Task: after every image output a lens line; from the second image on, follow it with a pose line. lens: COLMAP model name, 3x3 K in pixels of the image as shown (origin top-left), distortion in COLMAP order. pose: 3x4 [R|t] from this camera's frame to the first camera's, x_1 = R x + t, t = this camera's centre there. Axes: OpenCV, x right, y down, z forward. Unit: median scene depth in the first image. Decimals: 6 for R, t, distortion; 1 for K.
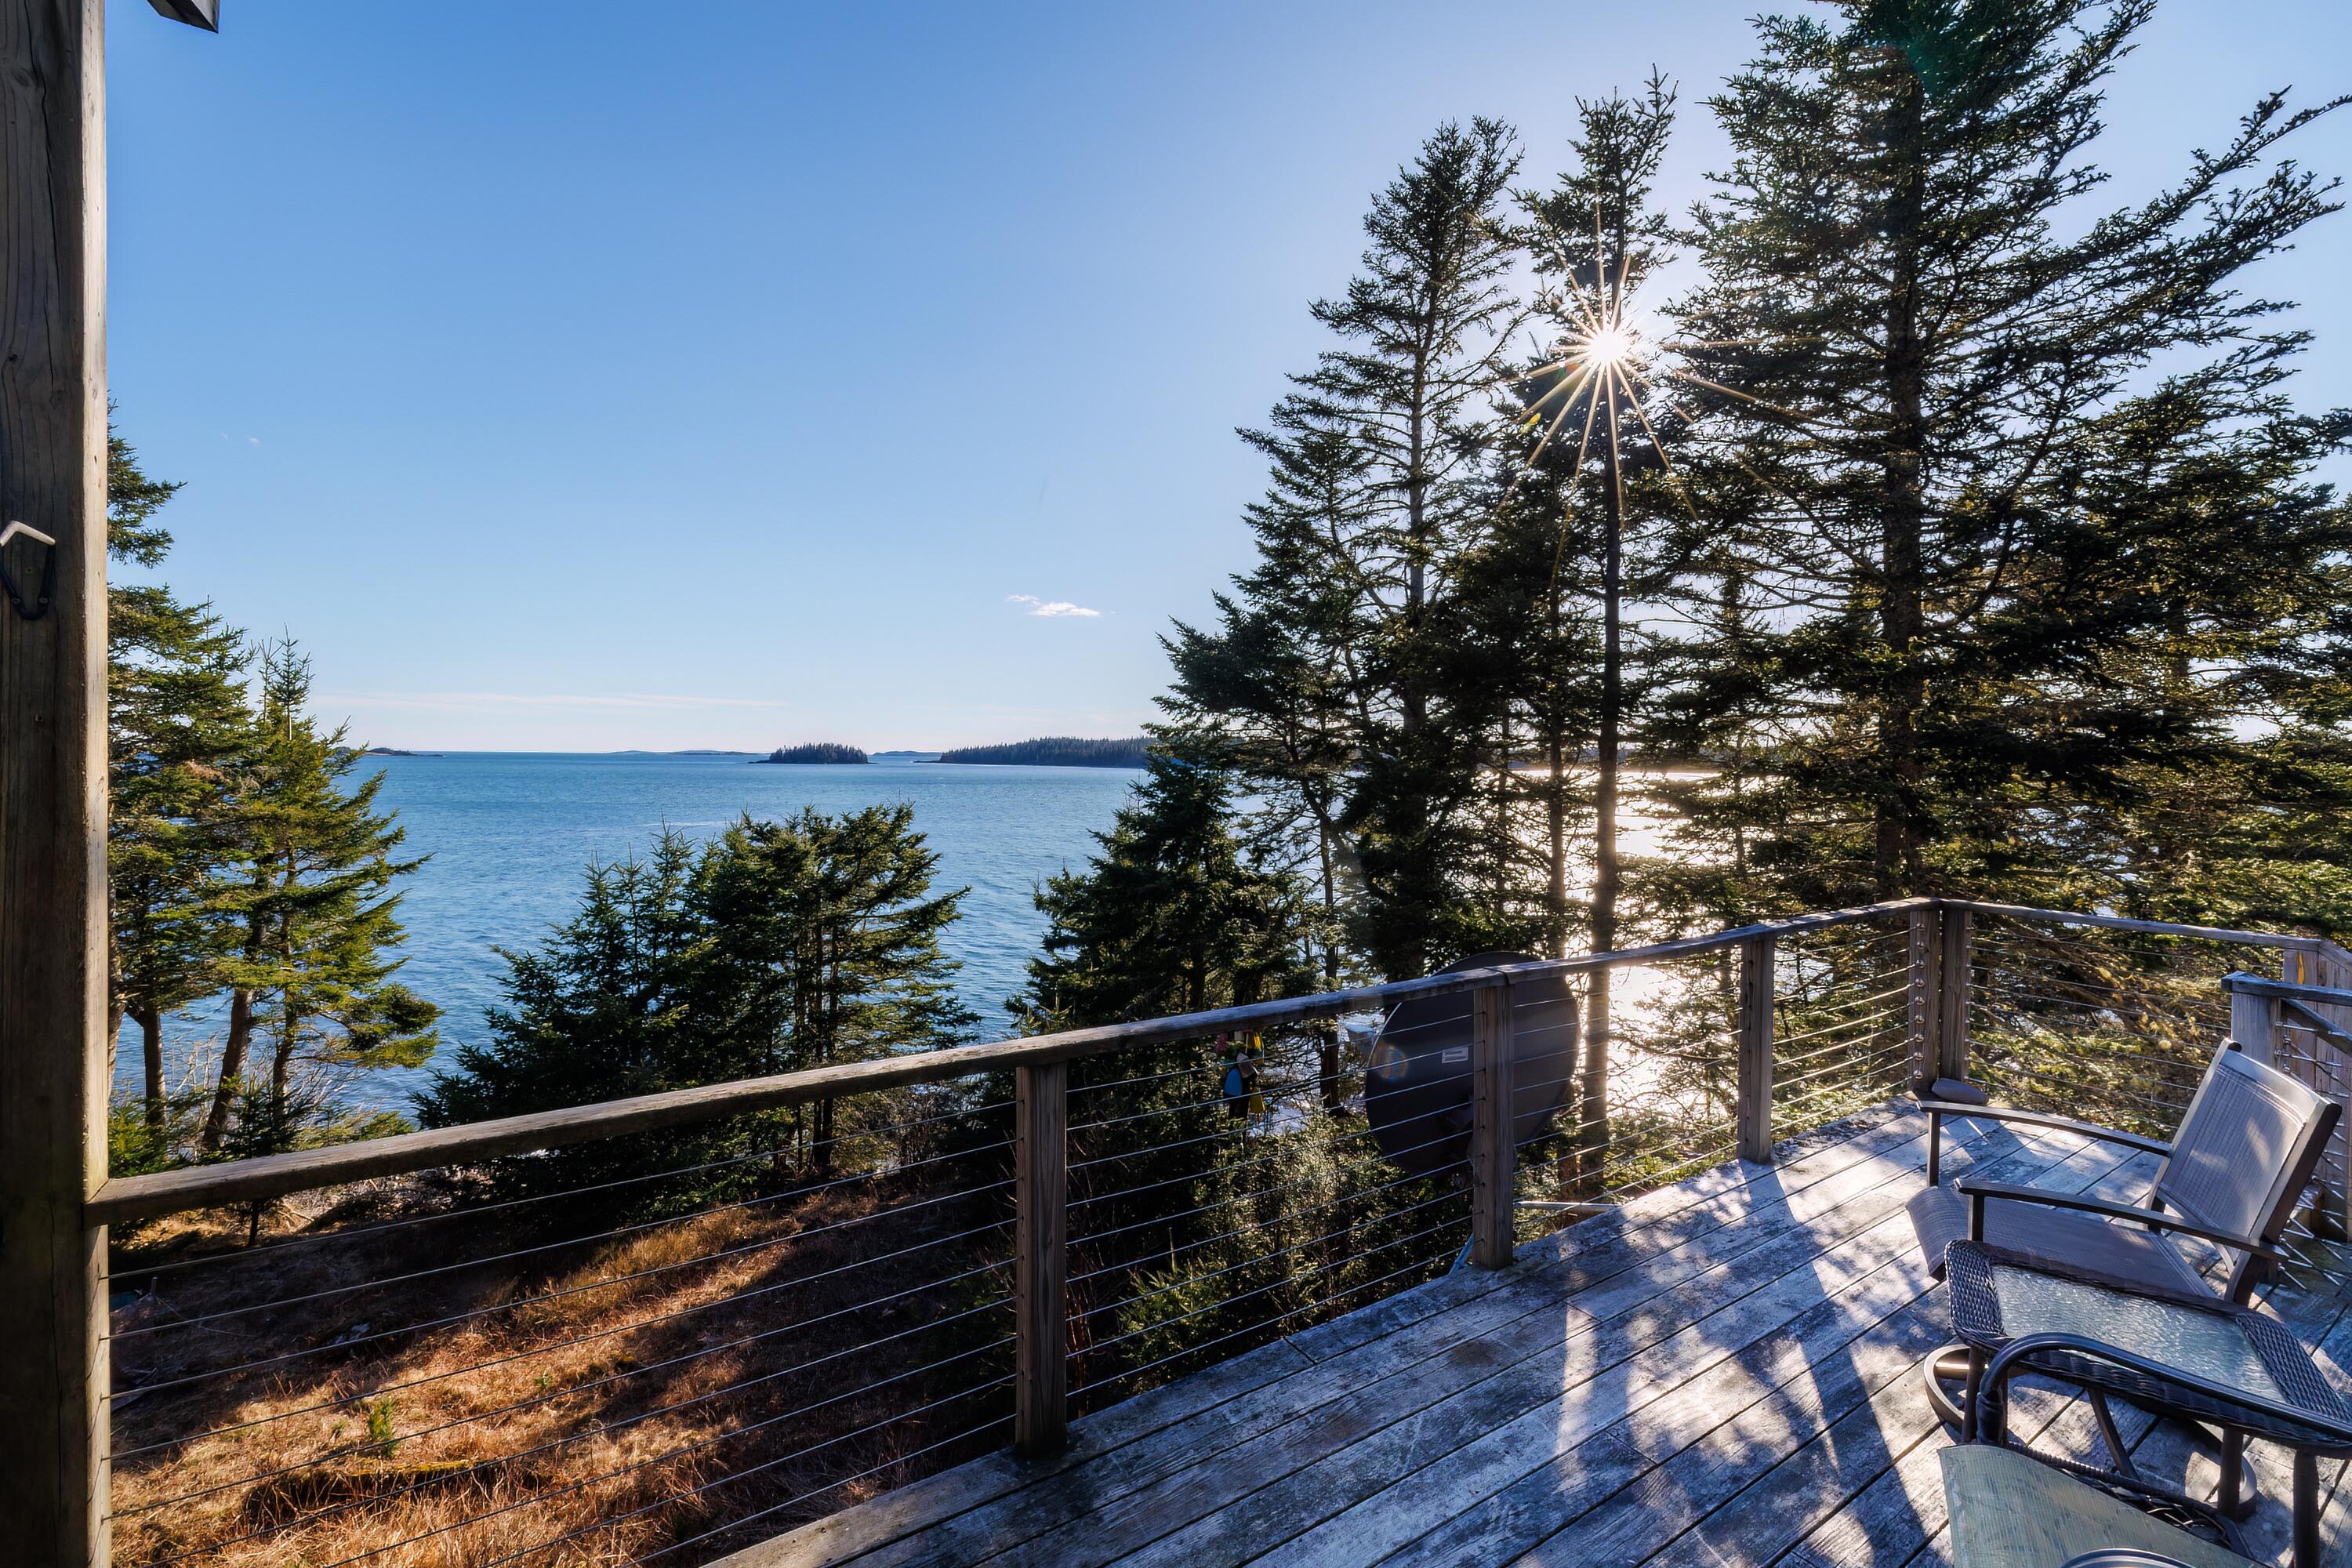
lens RADIAL K [[1022.8, 0, 1171.9], [0, 1022.8, 786.9], [0, 0, 1]] dist [0.000326, -0.000075]
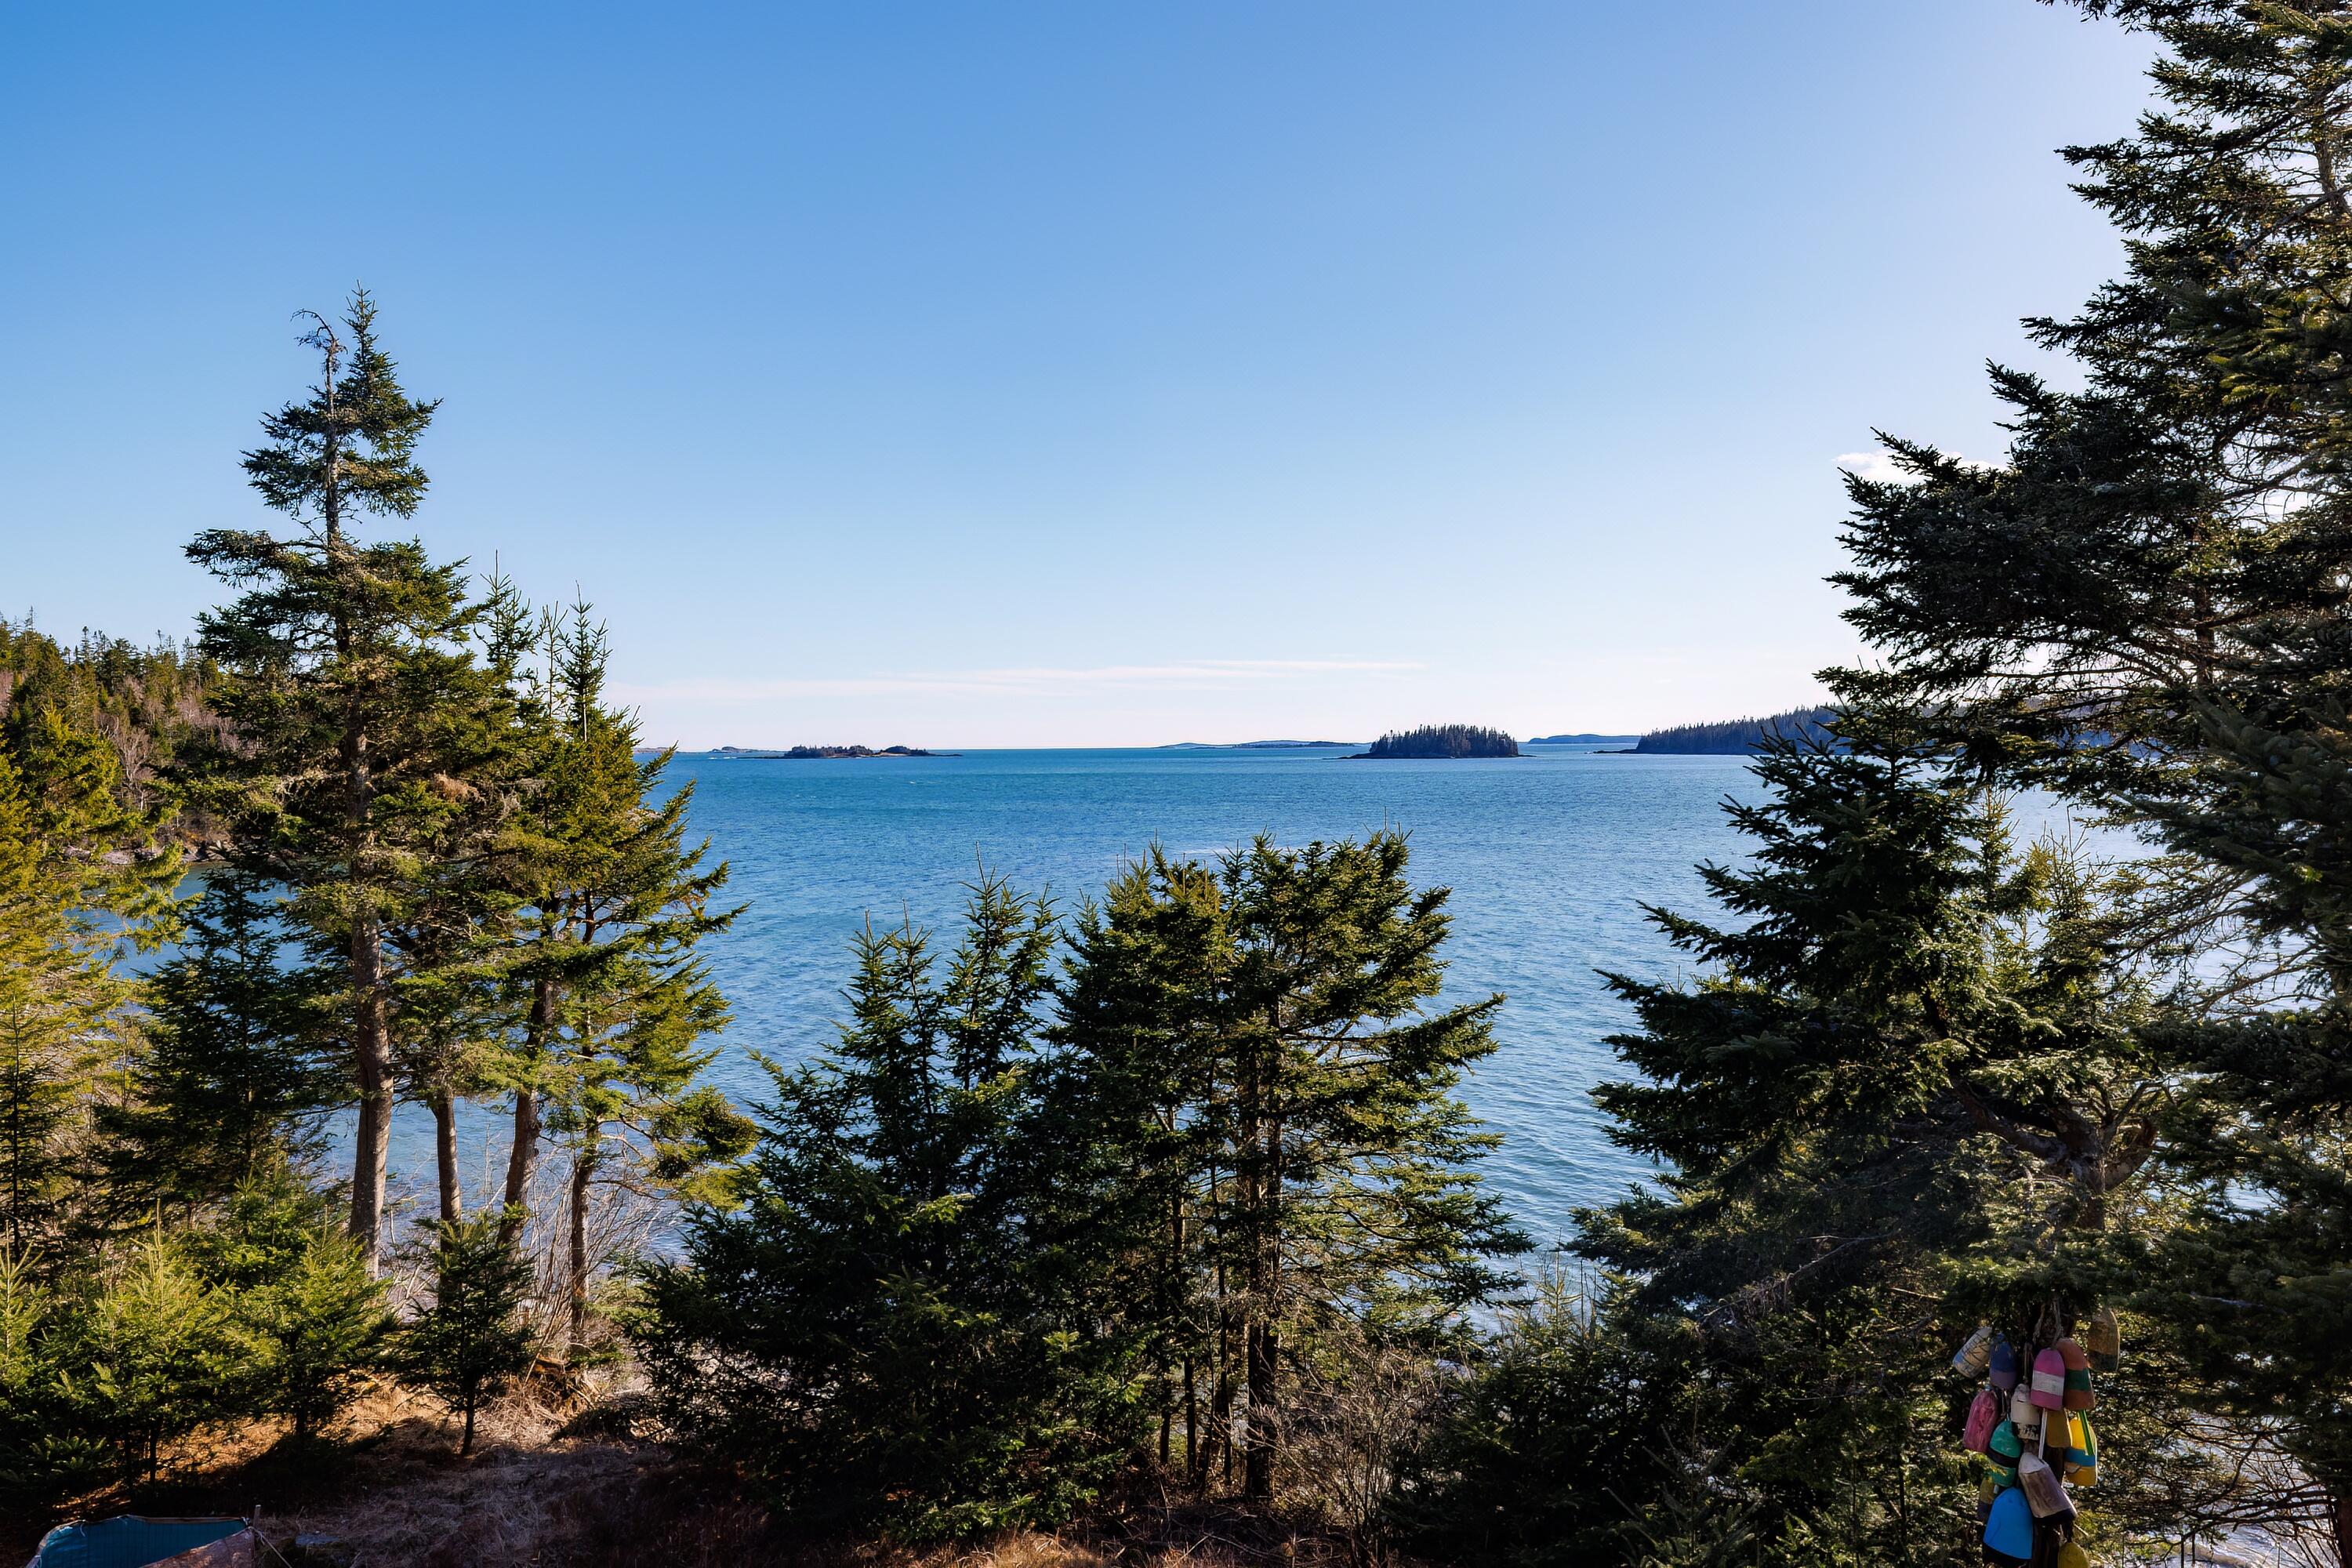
lens RADIAL K [[1645.3, 0, 1176.5], [0, 1645.3, 773.3], [0, 0, 1]] dist [0.005077, -0.001029]
pose [[0.869063, -0.010797, -0.494584, 0.079079], [0.005336, 0.999908, -0.012454, -0.006538], [0.494673, 0.008184, 0.869040, 0.192952]]
